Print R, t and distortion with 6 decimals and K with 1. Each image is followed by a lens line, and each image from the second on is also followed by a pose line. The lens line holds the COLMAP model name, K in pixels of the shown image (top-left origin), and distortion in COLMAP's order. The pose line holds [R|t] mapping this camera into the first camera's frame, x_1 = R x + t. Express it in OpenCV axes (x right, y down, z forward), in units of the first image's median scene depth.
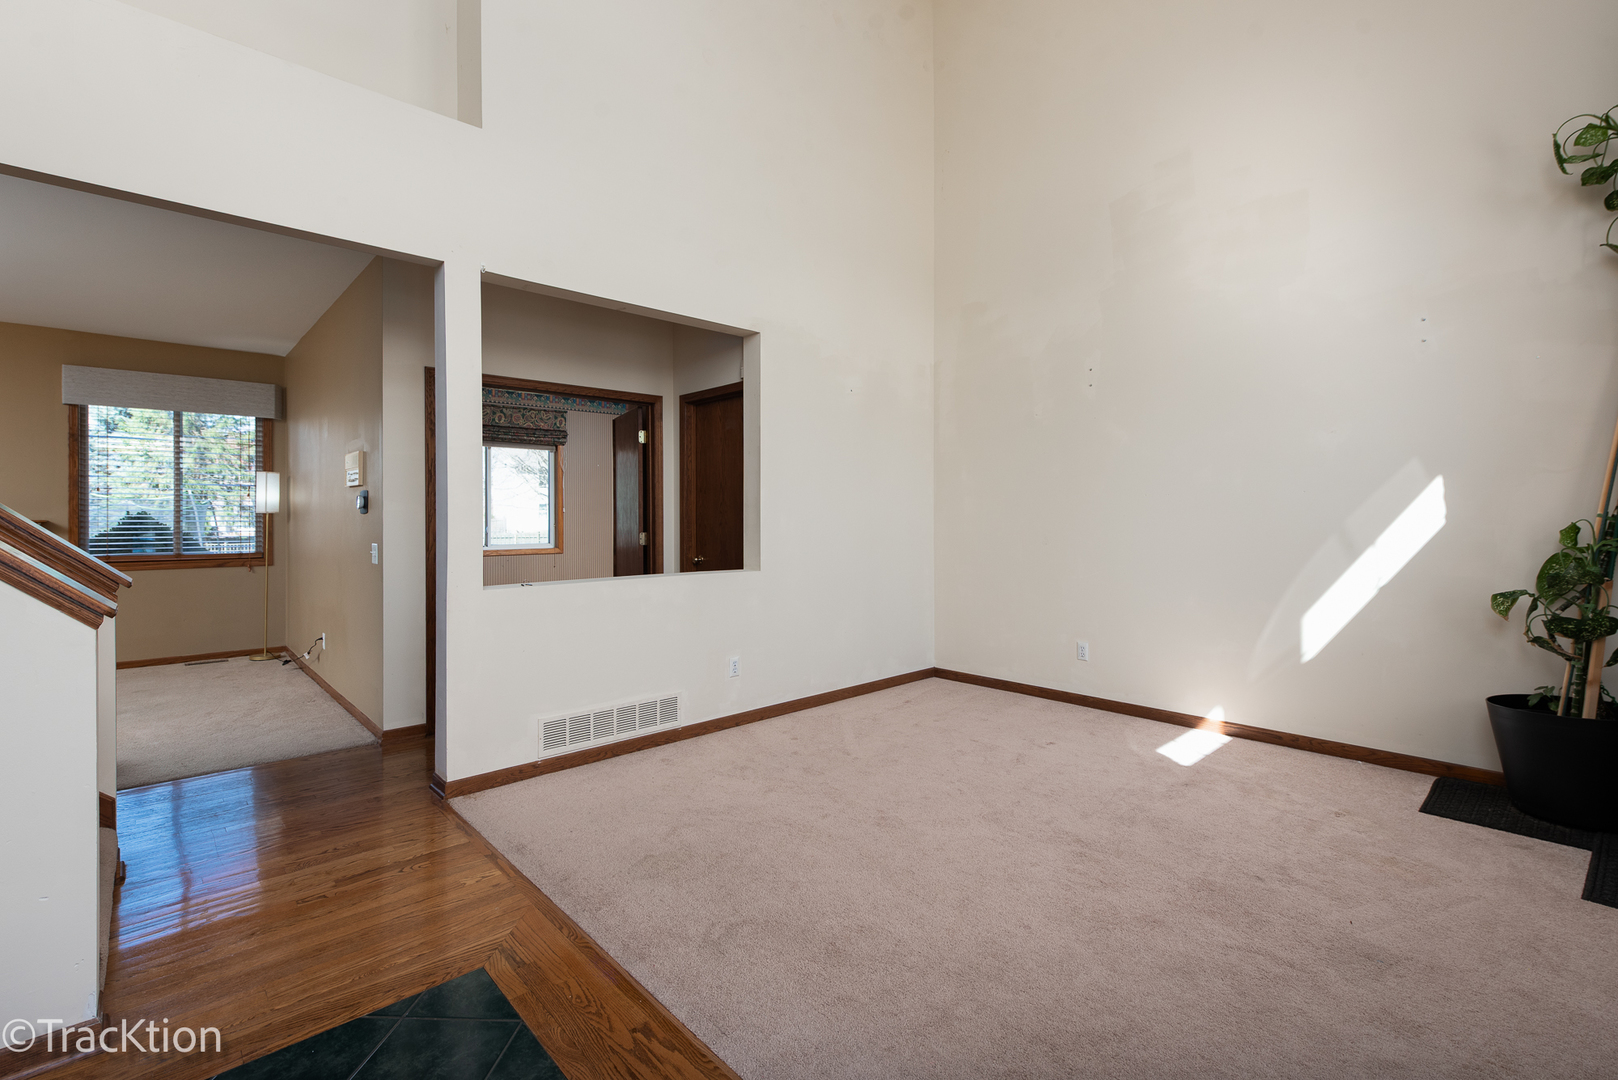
lens RADIAL K [[719.8, 0, 819.8], [0, 719.8, 520.7], [0, 0, 1]] dist [0.035250, 0.000029]
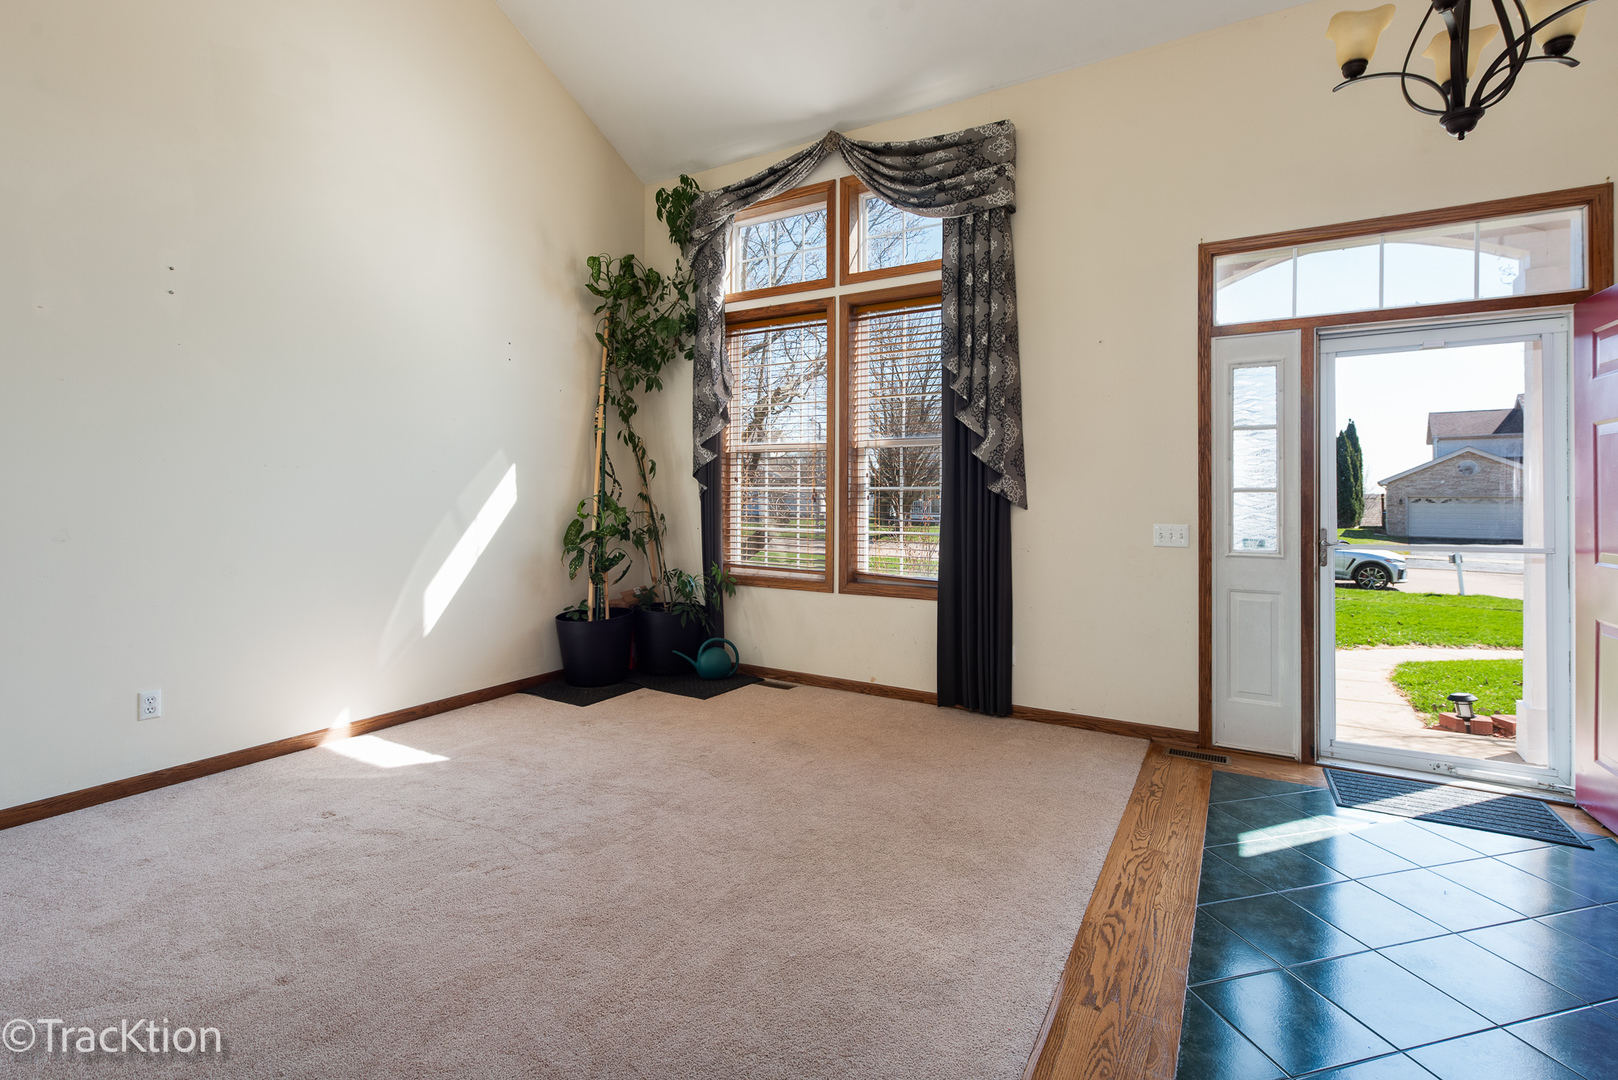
lens RADIAL K [[729.6, 0, 831.6], [0, 729.6, 510.2], [0, 0, 1]] dist [-0.000338, -0.000131]
pose [[-0.288493, -0.000269, 0.957482, -0.556047], [0.007064, 0.999972, 0.002409, 0.019956], [-0.957456, 0.007459, -0.288483, 0.836025]]
